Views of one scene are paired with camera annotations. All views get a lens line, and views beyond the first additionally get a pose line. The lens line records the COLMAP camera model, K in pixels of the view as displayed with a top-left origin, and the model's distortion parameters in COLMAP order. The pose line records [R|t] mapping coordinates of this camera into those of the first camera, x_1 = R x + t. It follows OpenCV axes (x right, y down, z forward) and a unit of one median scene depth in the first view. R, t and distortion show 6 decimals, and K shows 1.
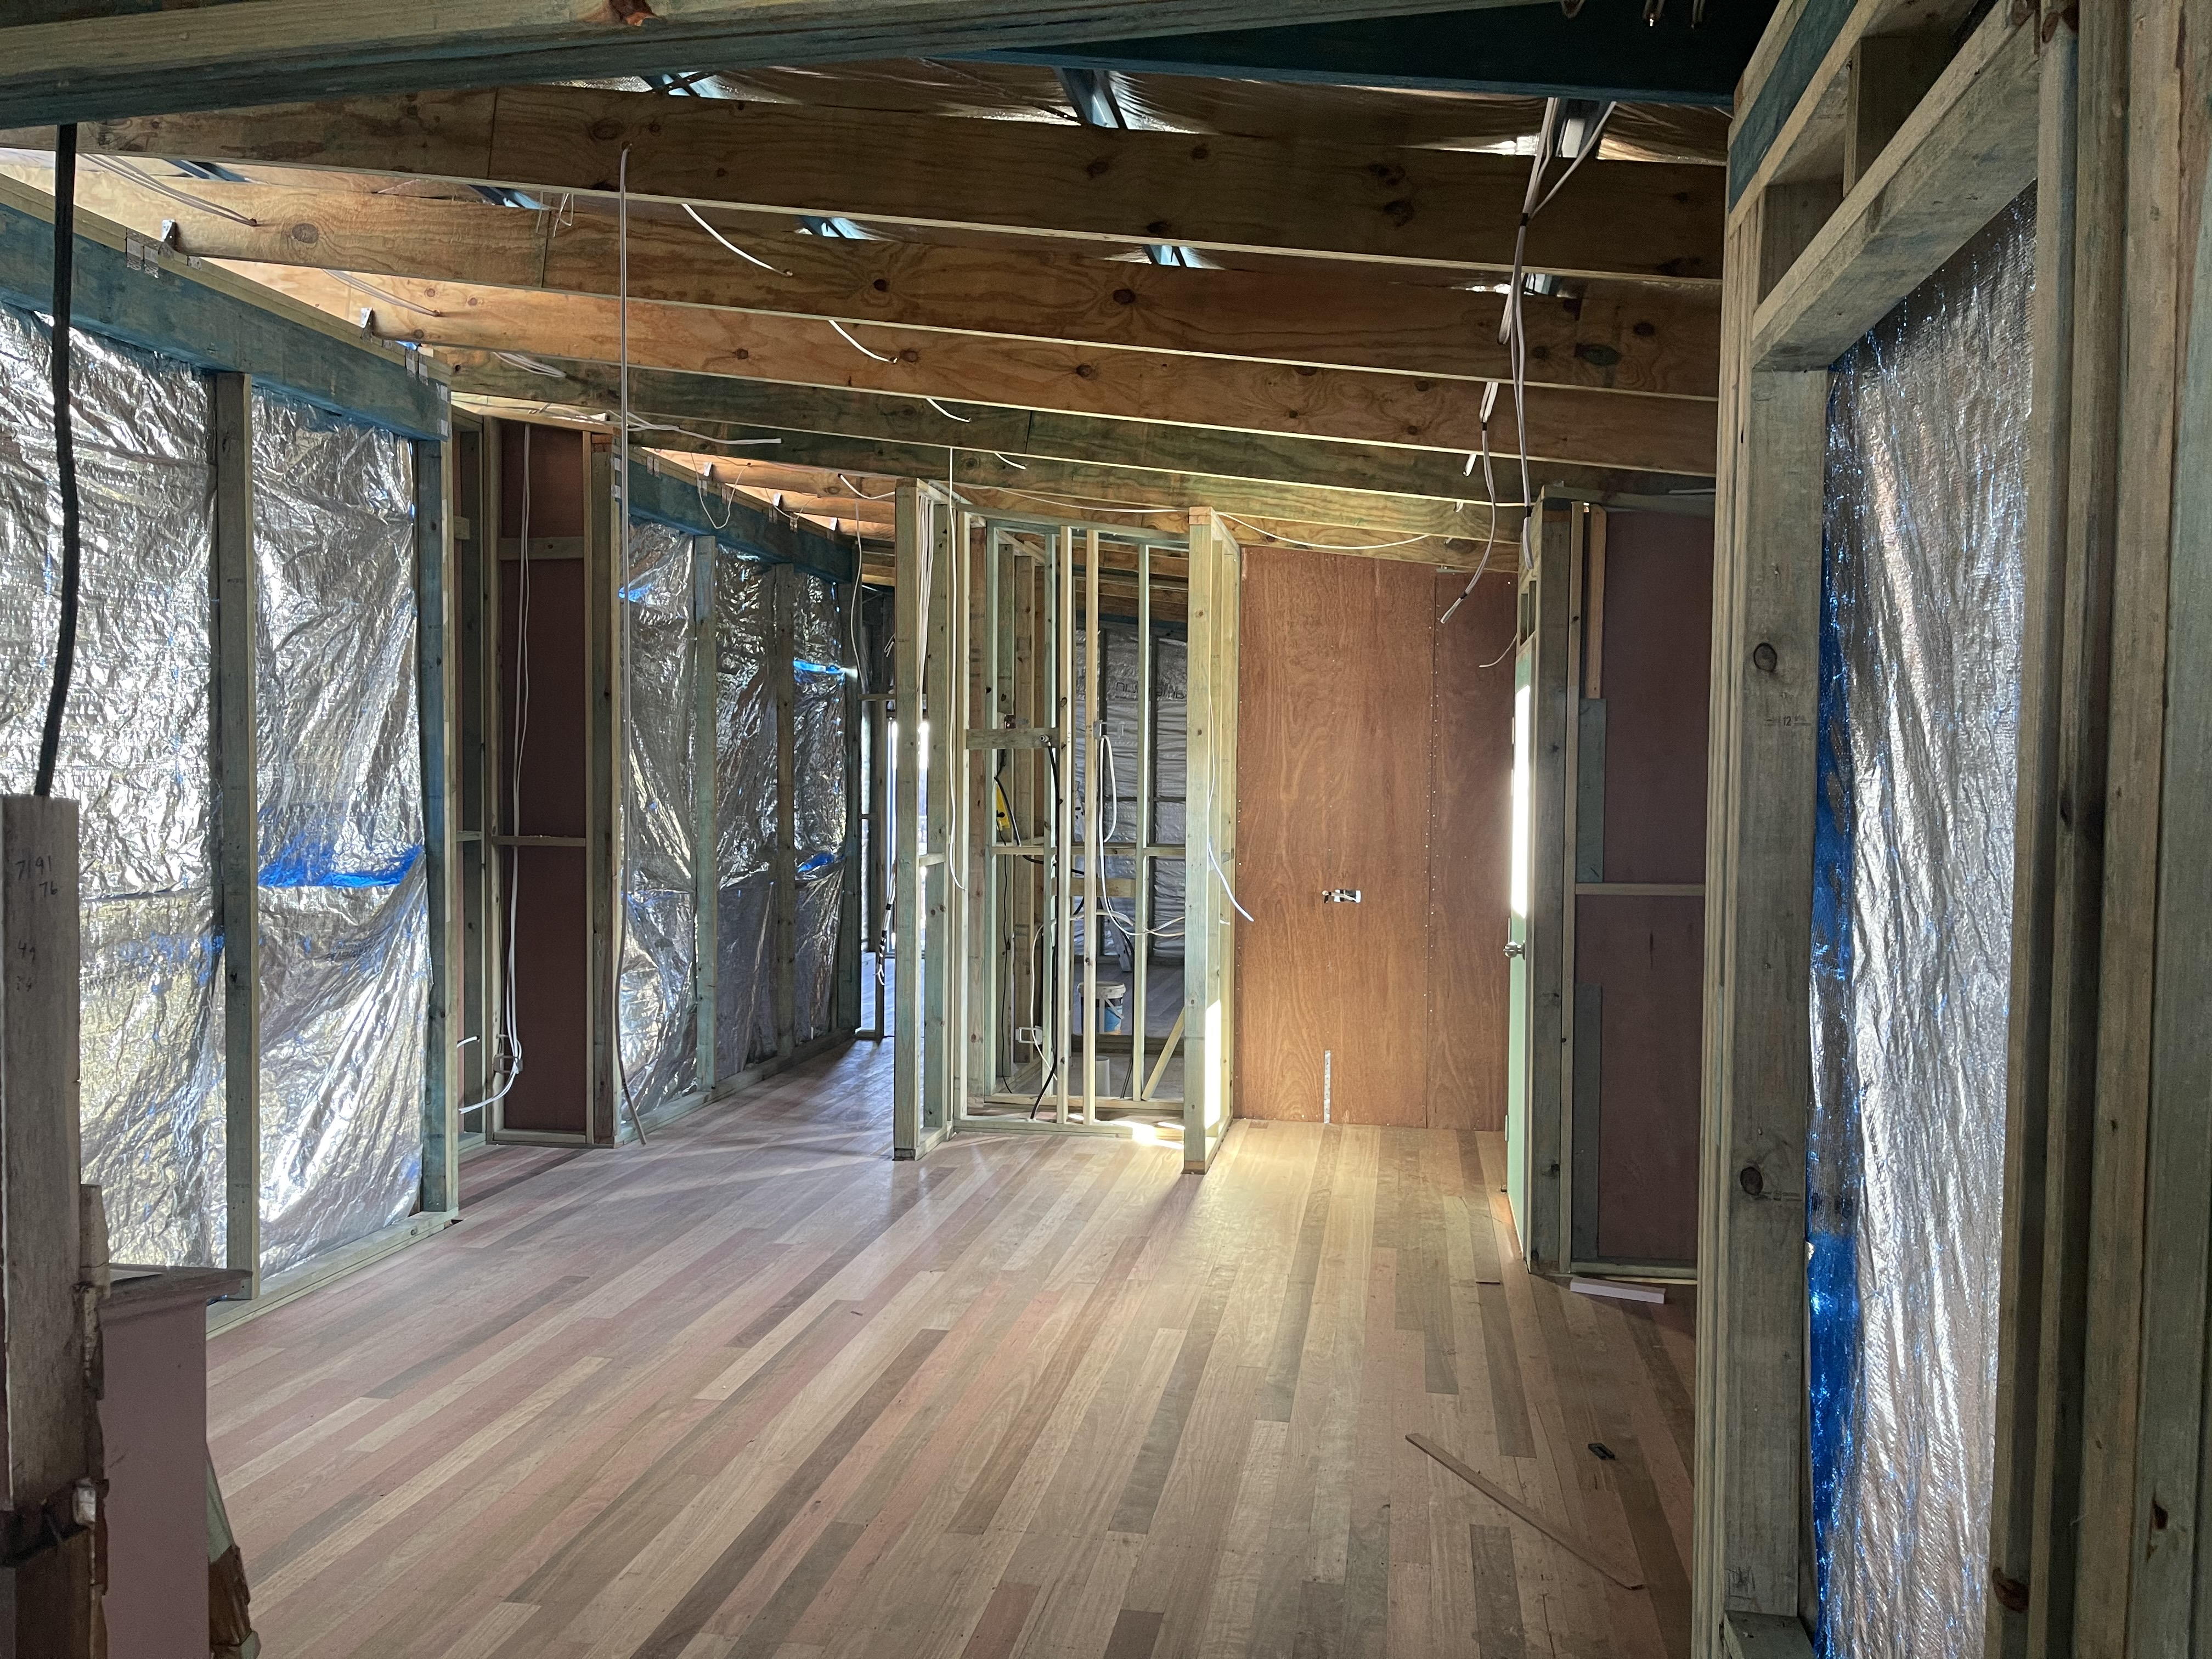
lens RADIAL K [[1677.6, 0, 1100.2], [0, 1677.6, 847.5], [0, 0, 1]] dist [0.082085, -0.106687]
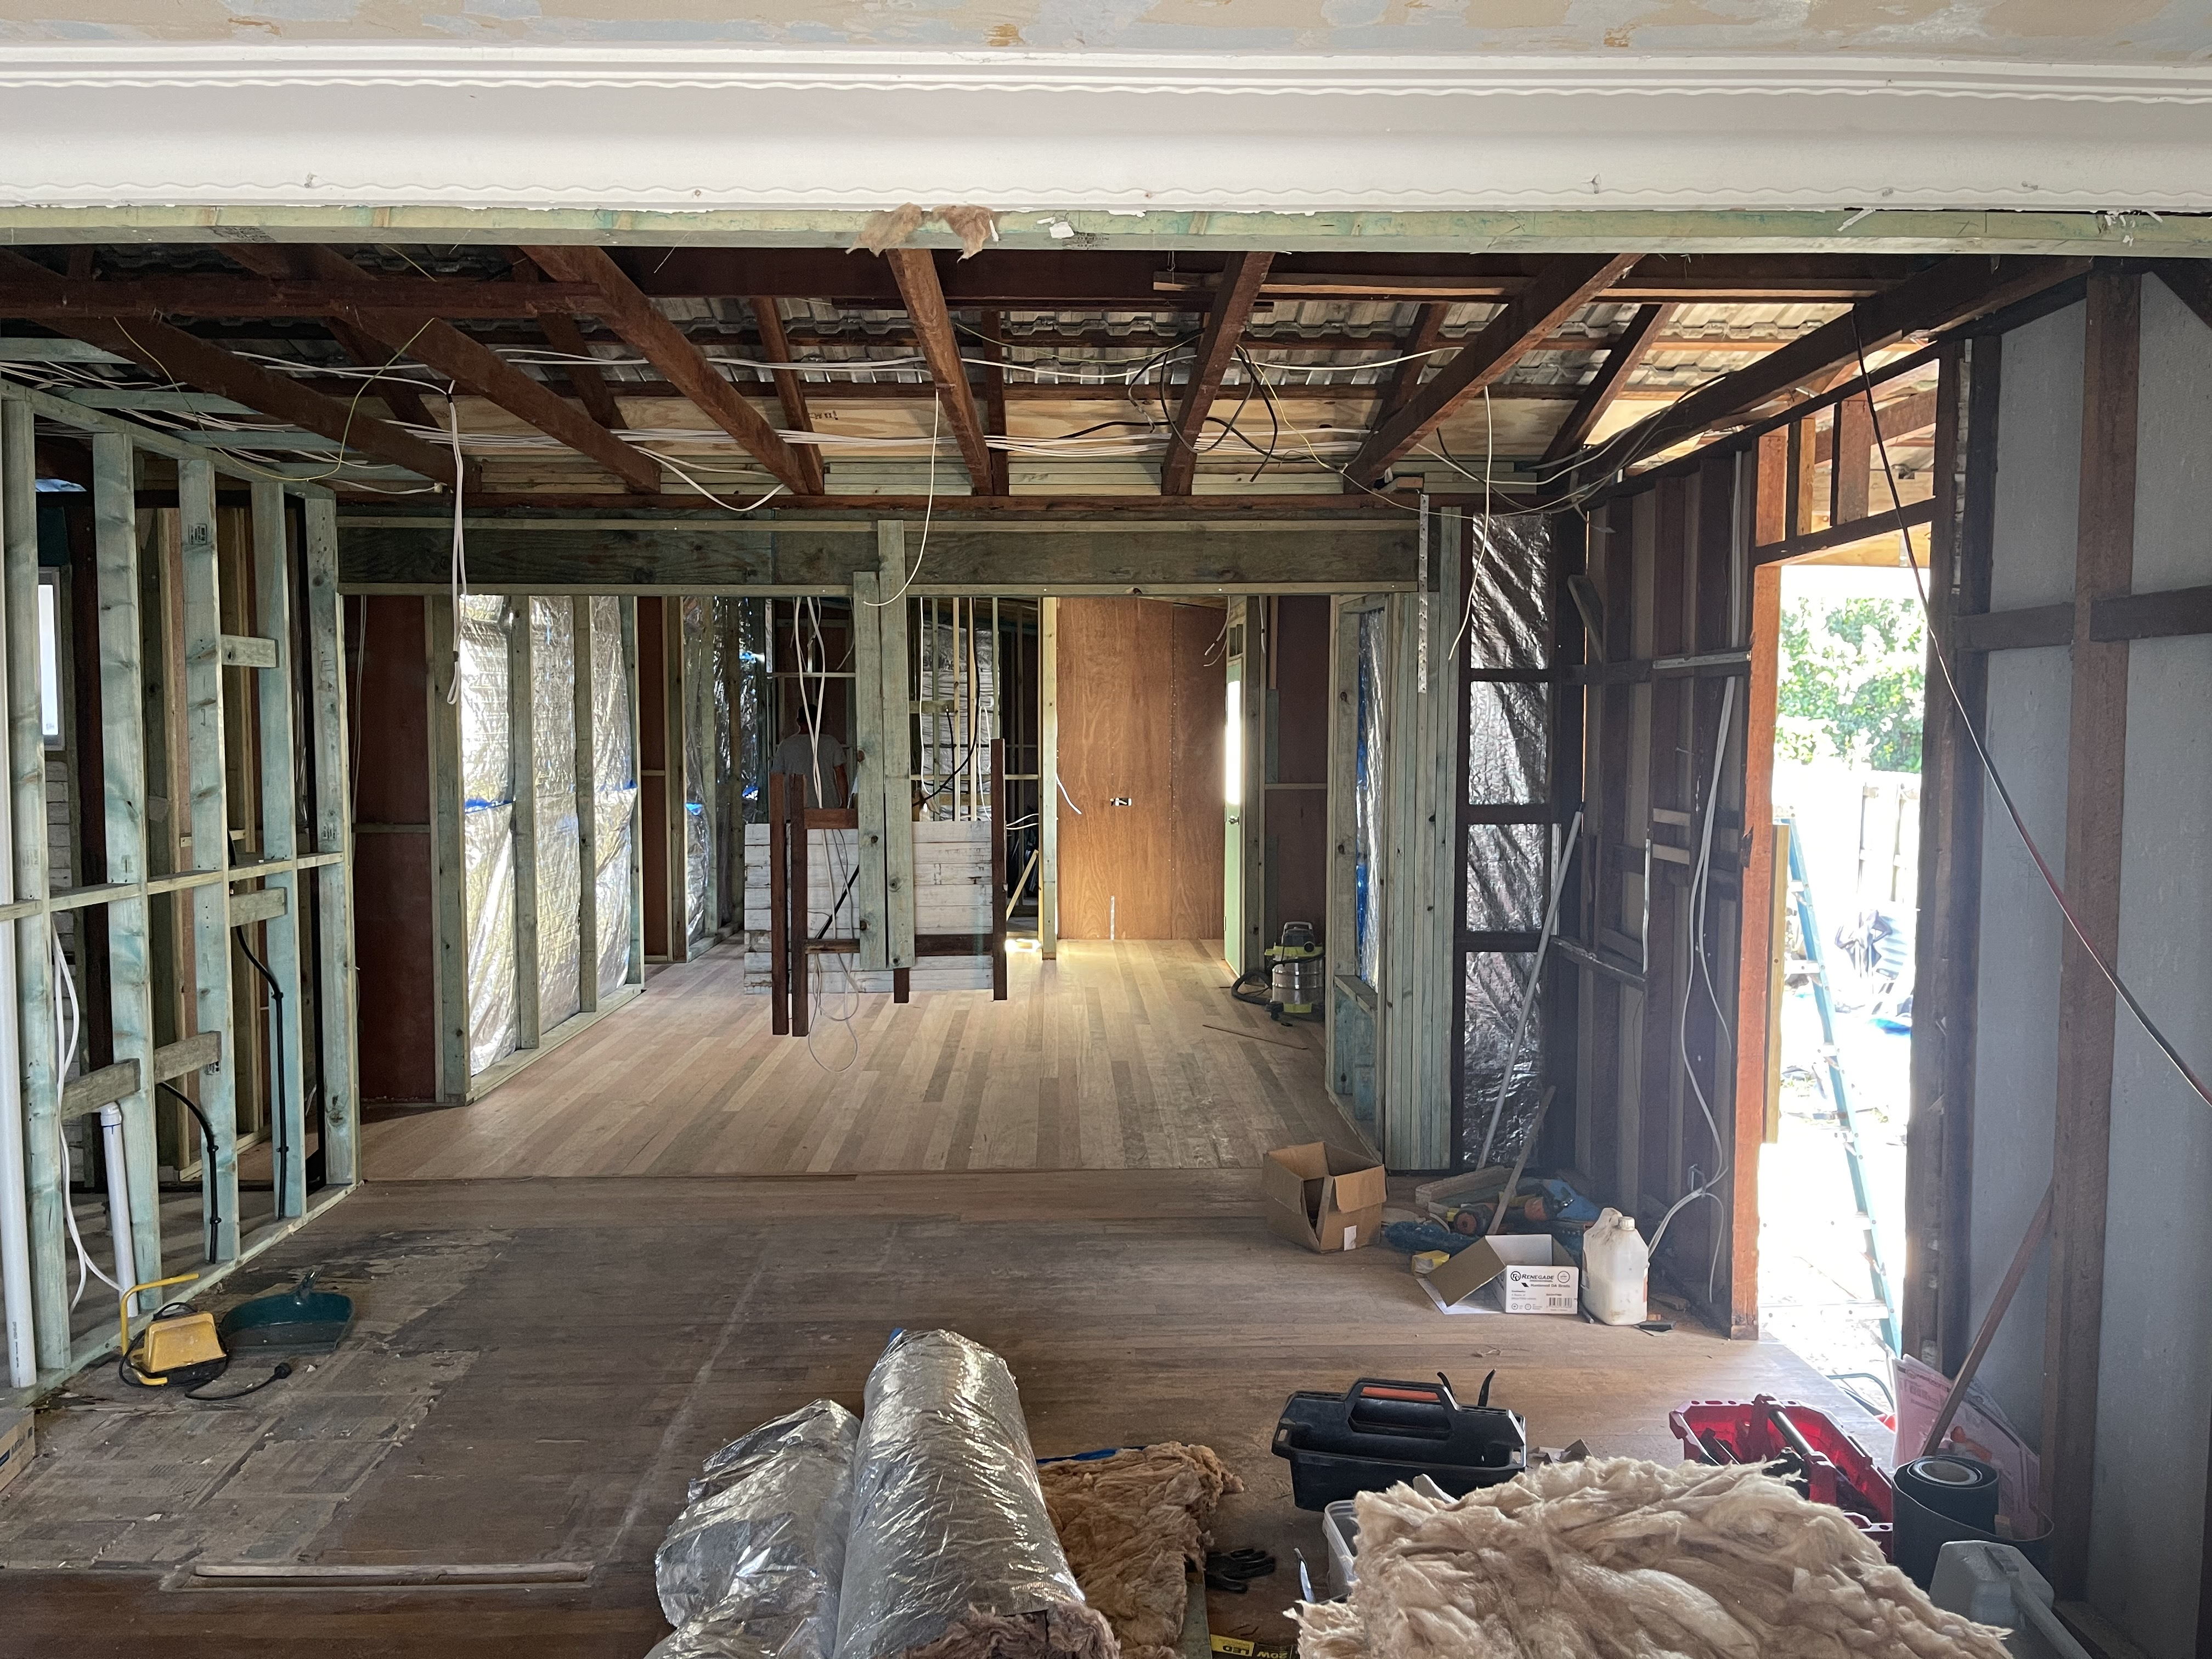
lens RADIAL K [[1677.6, 0, 1100.2], [0, 1677.6, 847.5], [0, 0, 1]] dist [0.082085, -0.106687]
pose [[0.977954, -0.020396, 0.207822, -0.236172], [0.014159, 0.999405, 0.031452, 0.023264], [-0.208340, -0.027816, 0.977661, -0.656777]]
